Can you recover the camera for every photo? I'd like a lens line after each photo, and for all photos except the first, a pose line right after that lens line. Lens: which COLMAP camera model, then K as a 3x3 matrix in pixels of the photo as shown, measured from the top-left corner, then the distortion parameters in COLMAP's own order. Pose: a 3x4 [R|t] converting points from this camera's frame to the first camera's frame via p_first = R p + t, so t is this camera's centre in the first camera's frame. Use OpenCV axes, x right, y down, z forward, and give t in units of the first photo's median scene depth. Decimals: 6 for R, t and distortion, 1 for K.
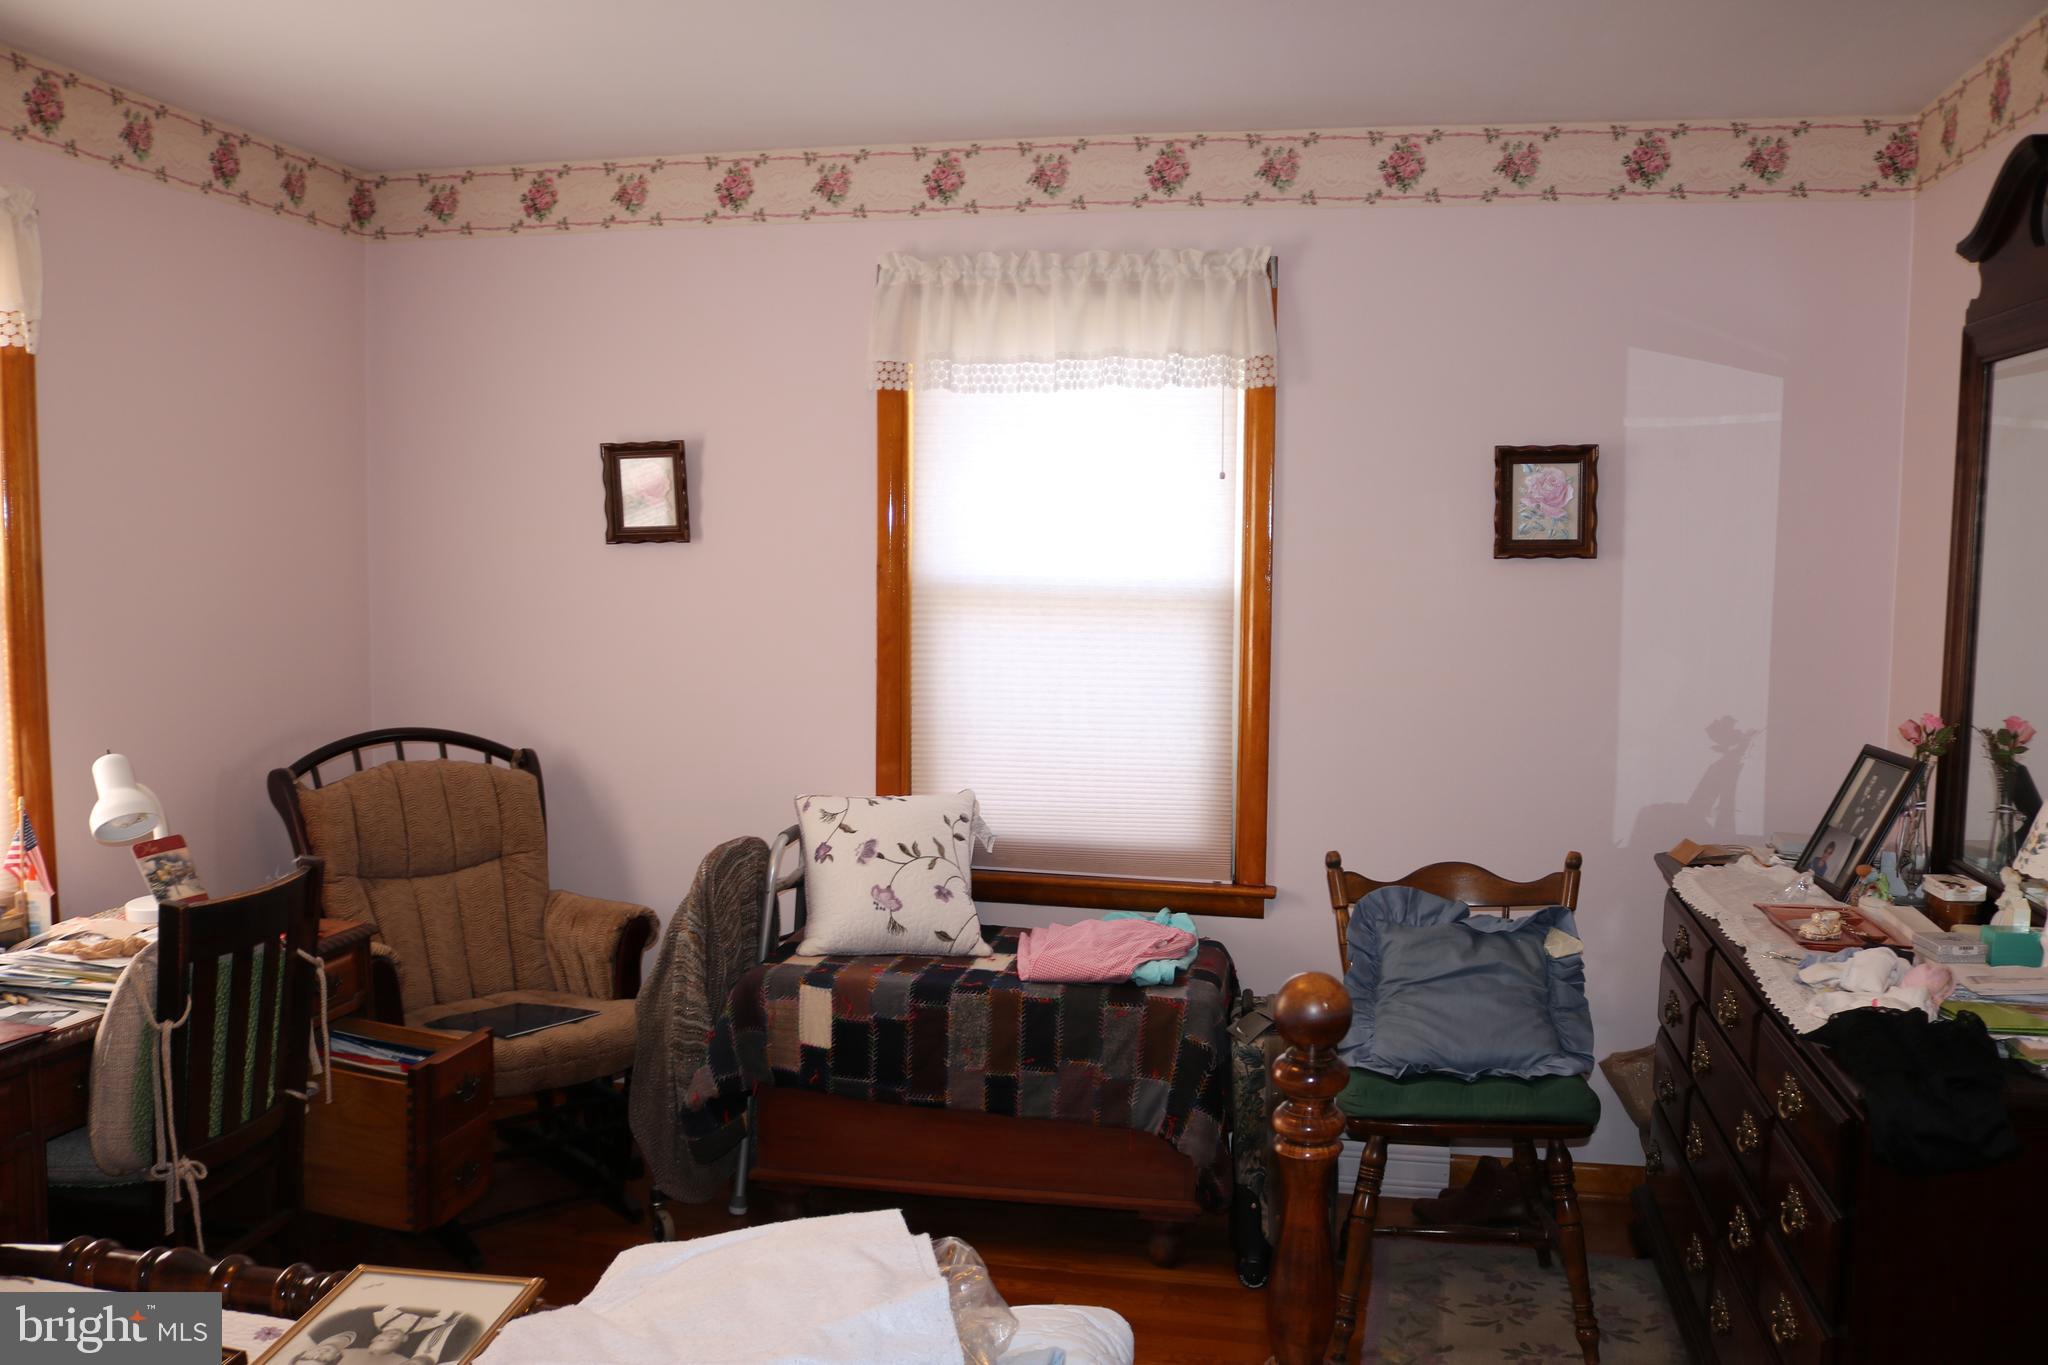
lens RADIAL K [[1699.1, 0, 1024.0], [0, 1699.1, 682.5], [0, 0, 1]] dist [-0.154057, 0.138005]
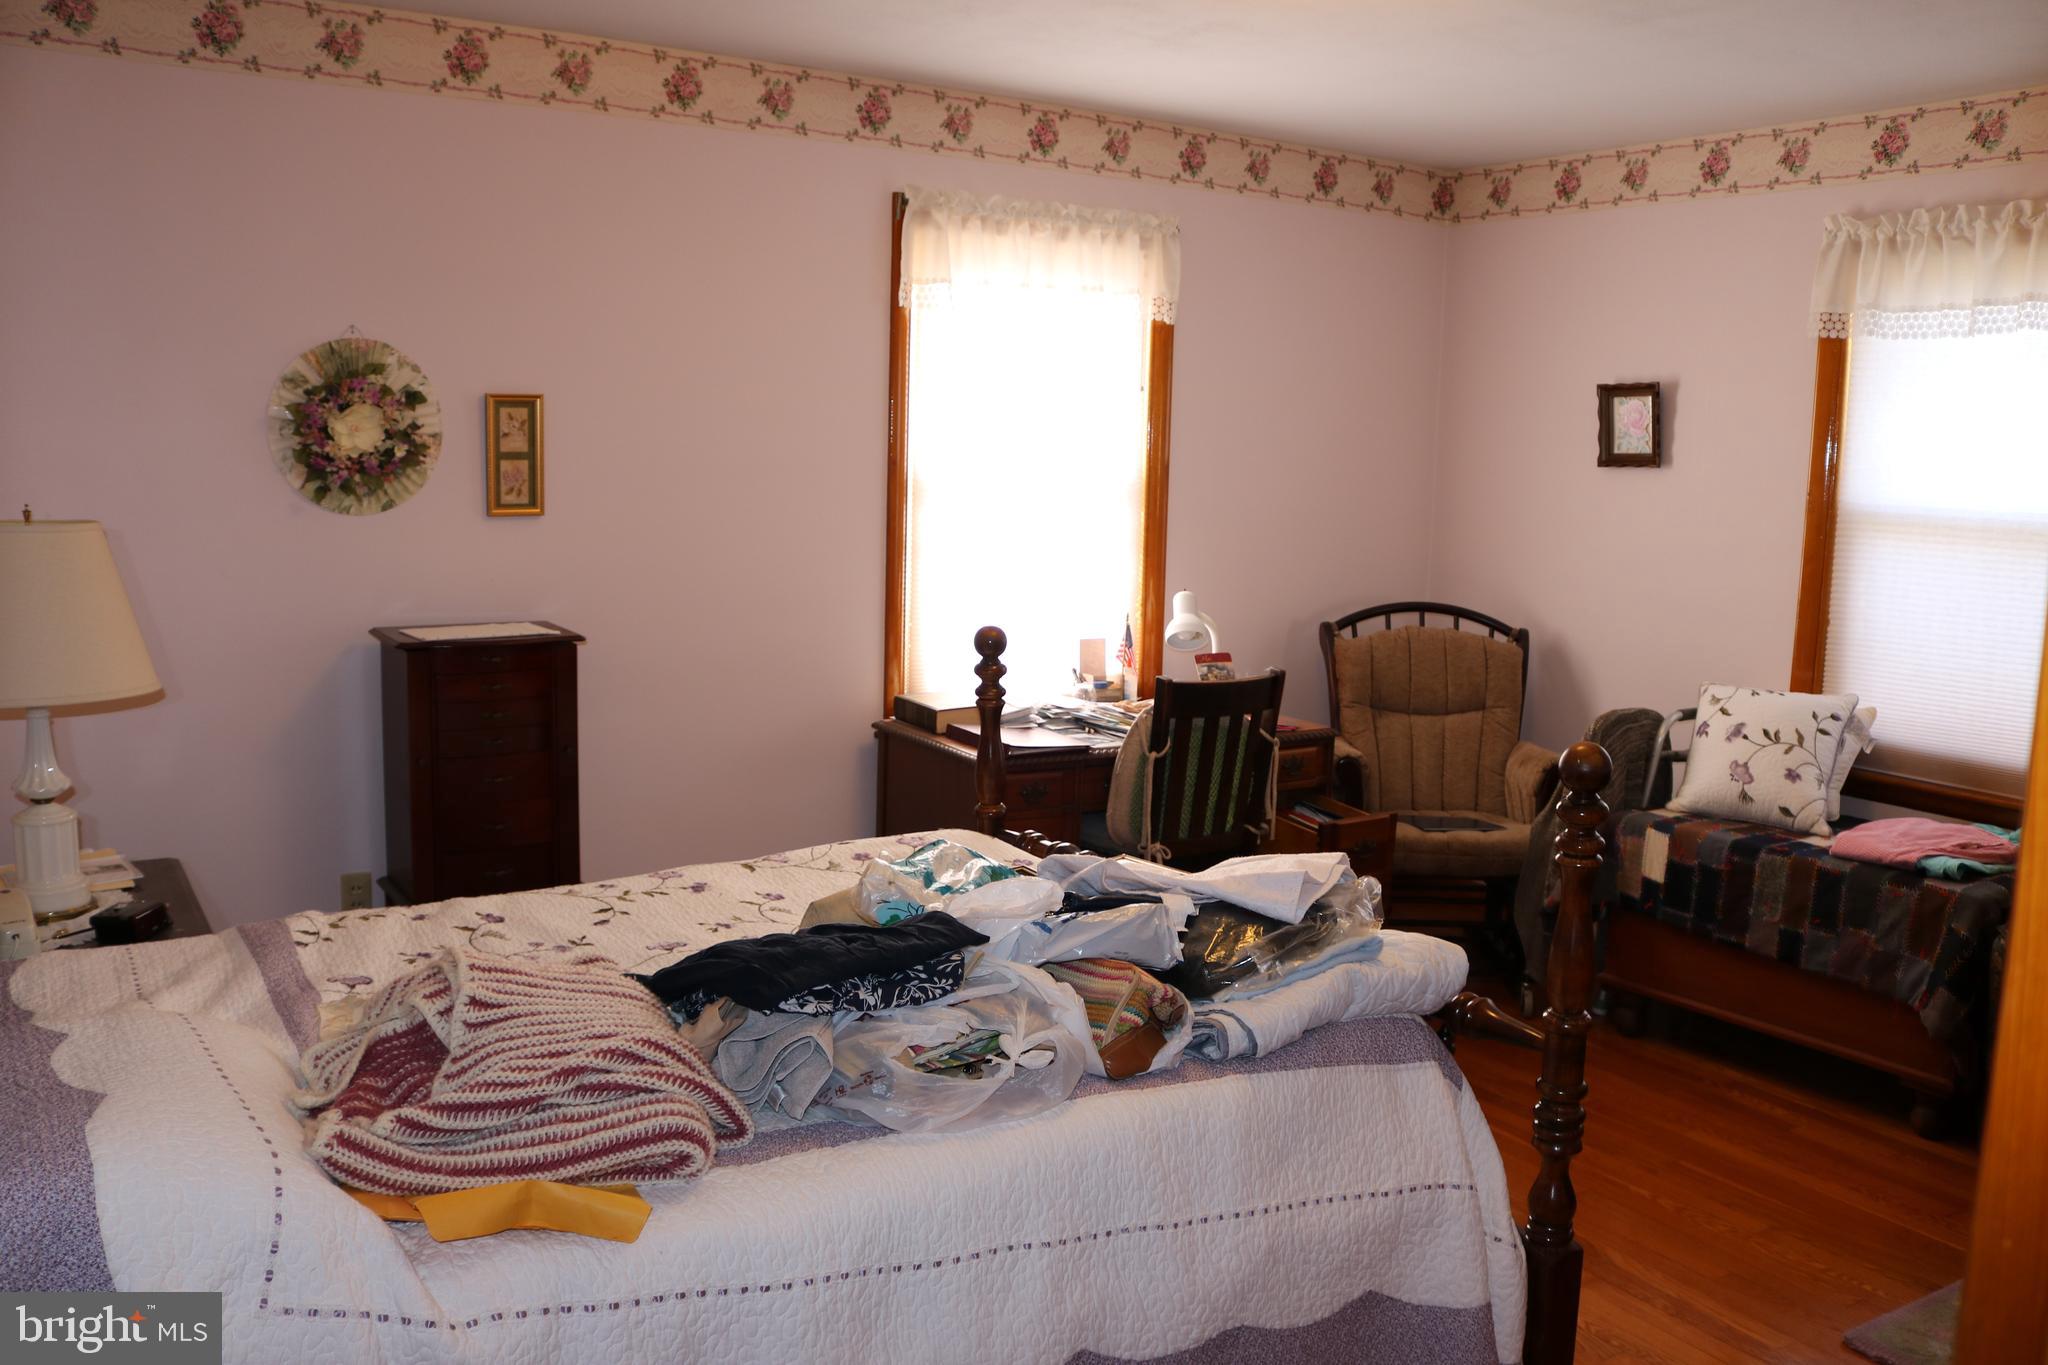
lens RADIAL K [[1699.1, 0, 1024.0], [0, 1699.1, 682.5], [0, 0, 1]] dist [-0.154057, 0.138005]
pose [[0.707289, 0.108162, -0.698601, 0.346601], [-0.080775, 0.994119, 0.072136, 0.021089], [0.702295, 0.005408, 0.711866, -0.165567]]
